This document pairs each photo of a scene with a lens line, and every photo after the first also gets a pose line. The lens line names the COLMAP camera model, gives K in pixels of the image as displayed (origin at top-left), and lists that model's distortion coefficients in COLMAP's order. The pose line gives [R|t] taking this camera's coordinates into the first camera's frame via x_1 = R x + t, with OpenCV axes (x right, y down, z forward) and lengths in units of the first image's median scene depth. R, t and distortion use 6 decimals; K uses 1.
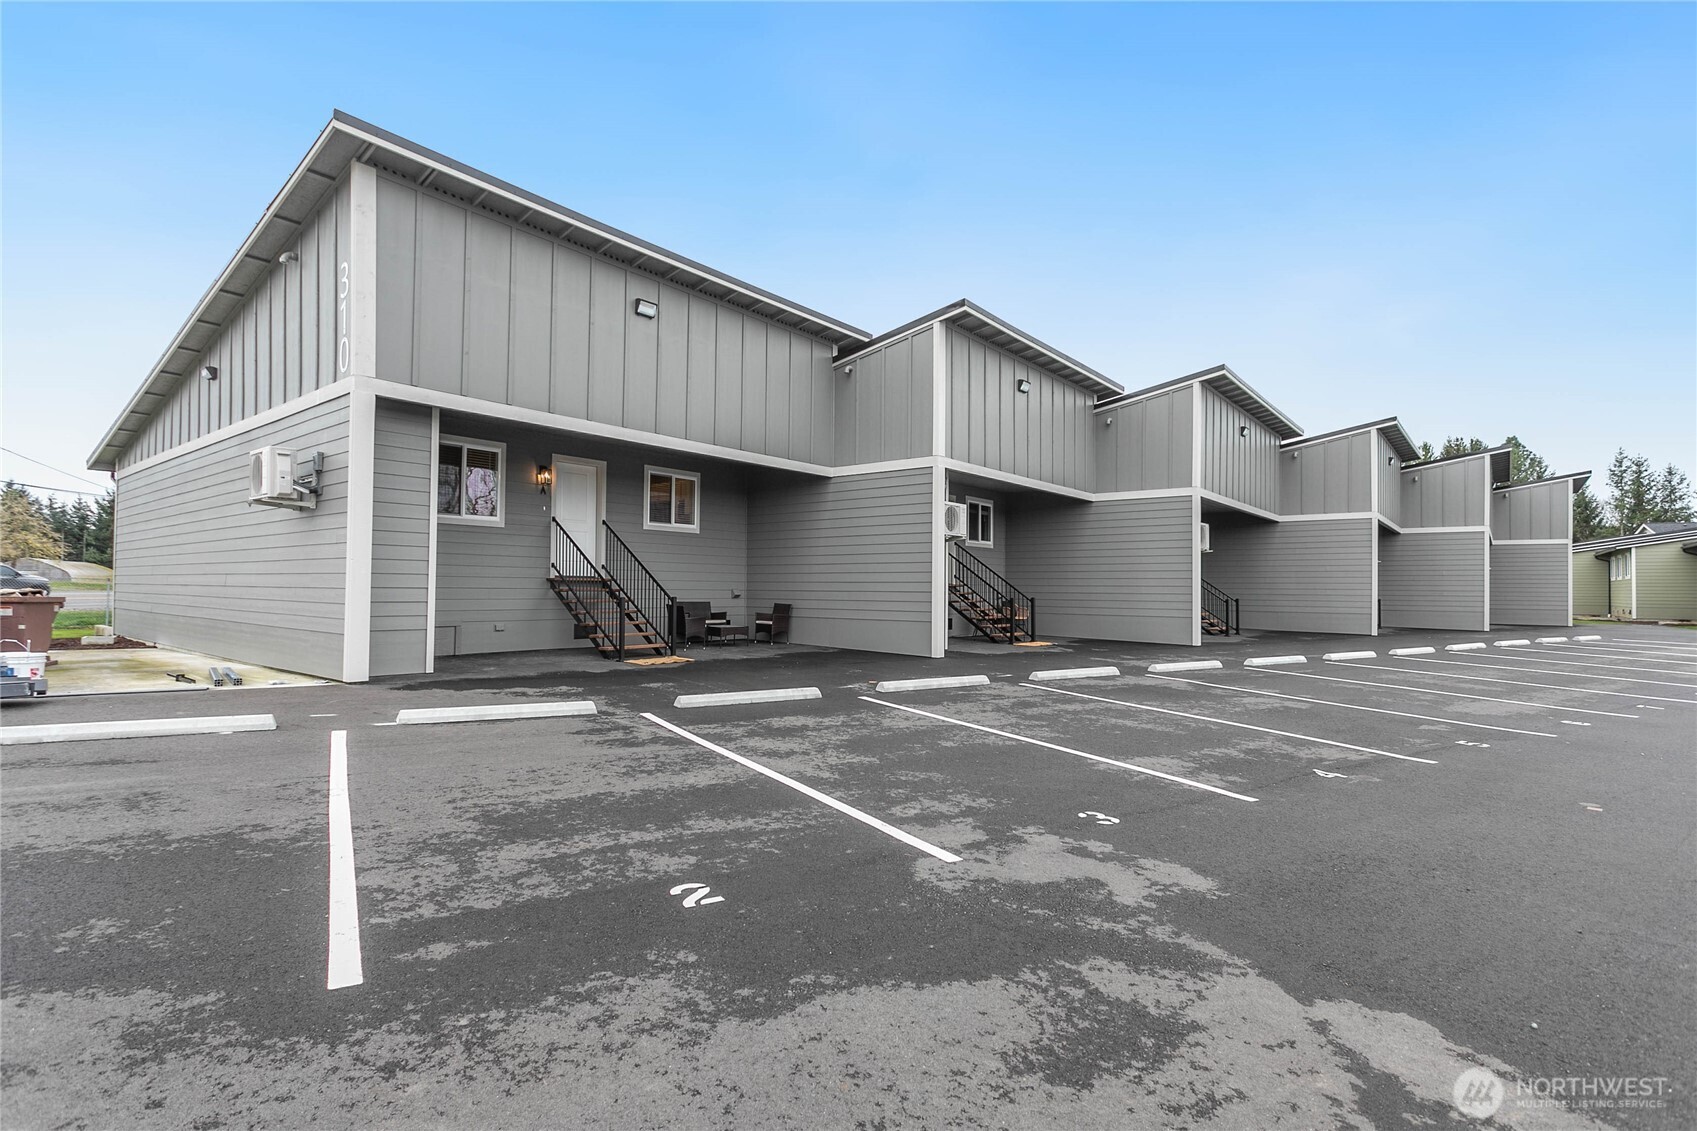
lens RADIAL K [[820.7, 0, 846.1], [0, 820.7, 566.2], [0, 0, 1]] dist [0.001048, 0.000425]
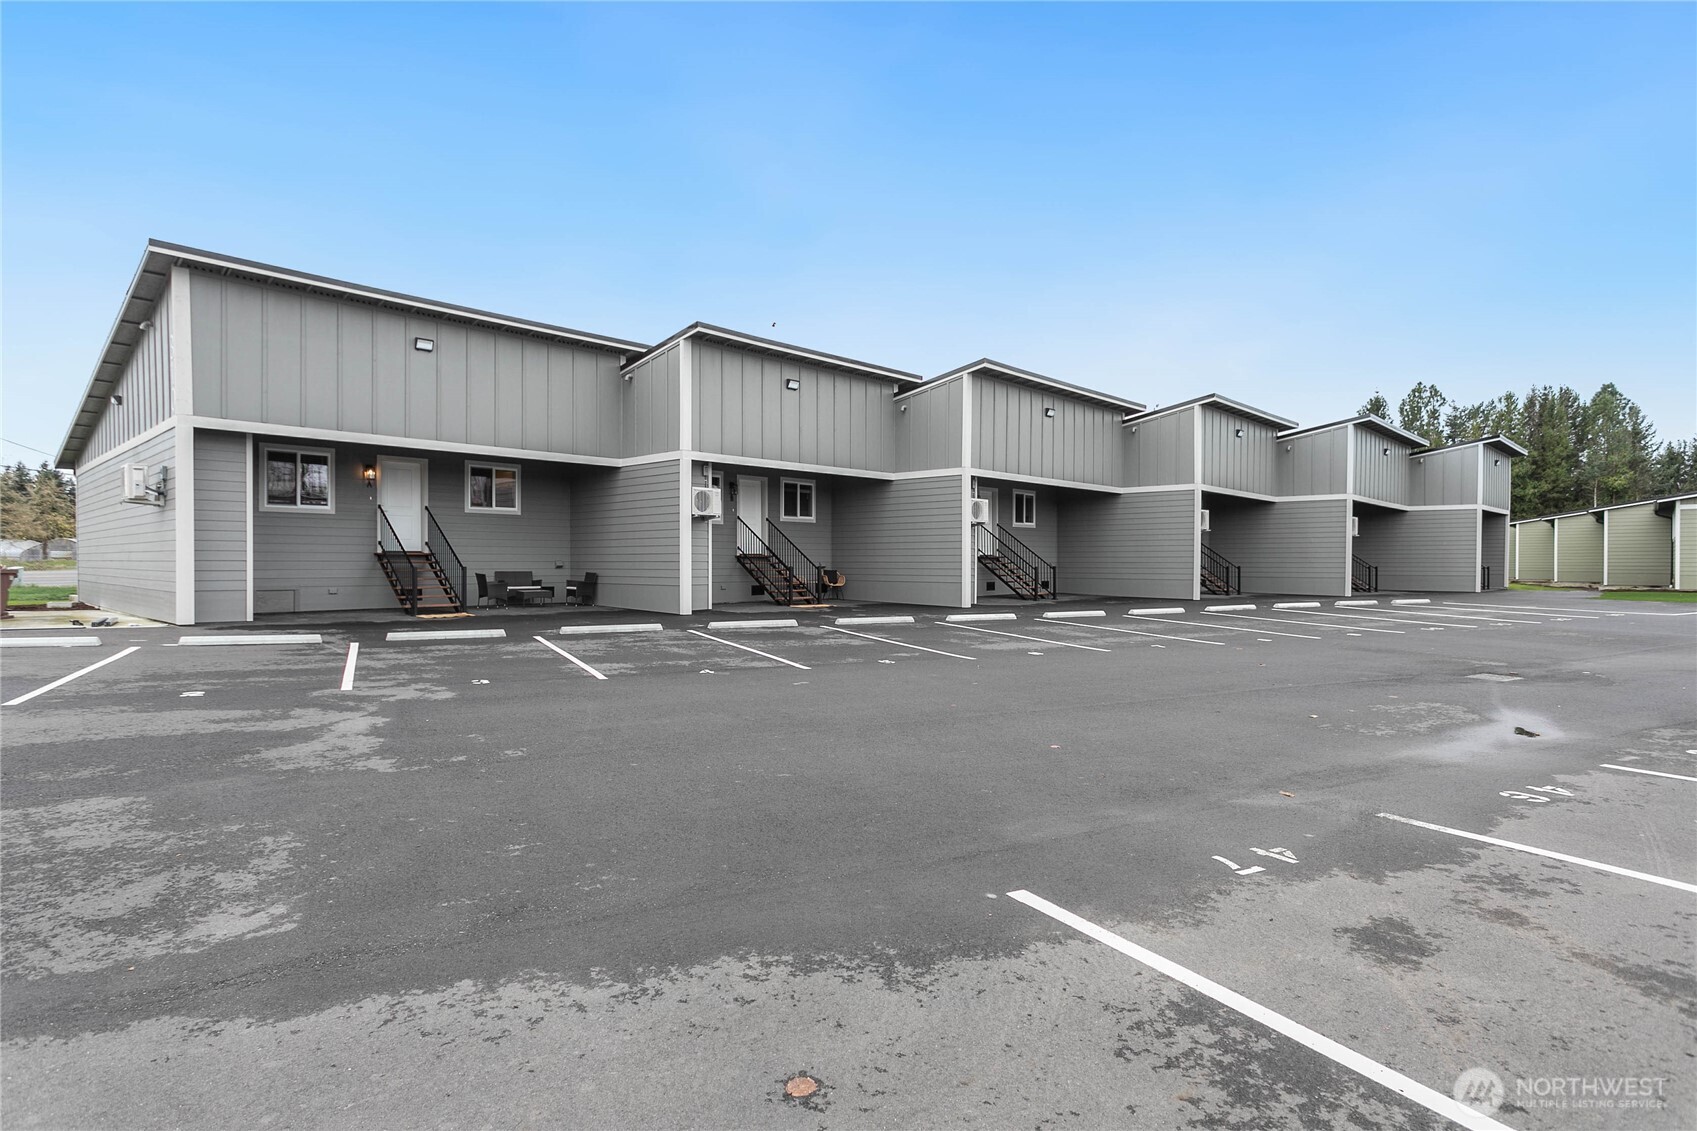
lens RADIAL K [[914.8, 0, 850.8], [0, 914.8, 573.1], [0, 0, 1]] dist [-0.000335, 0.000036]
pose [[0.996778, -0.007475, -0.079855, 0.492511], [0.010549, 0.999217, 0.038144, -0.000698], [0.079507, -0.038864, 0.996076, -0.365006]]
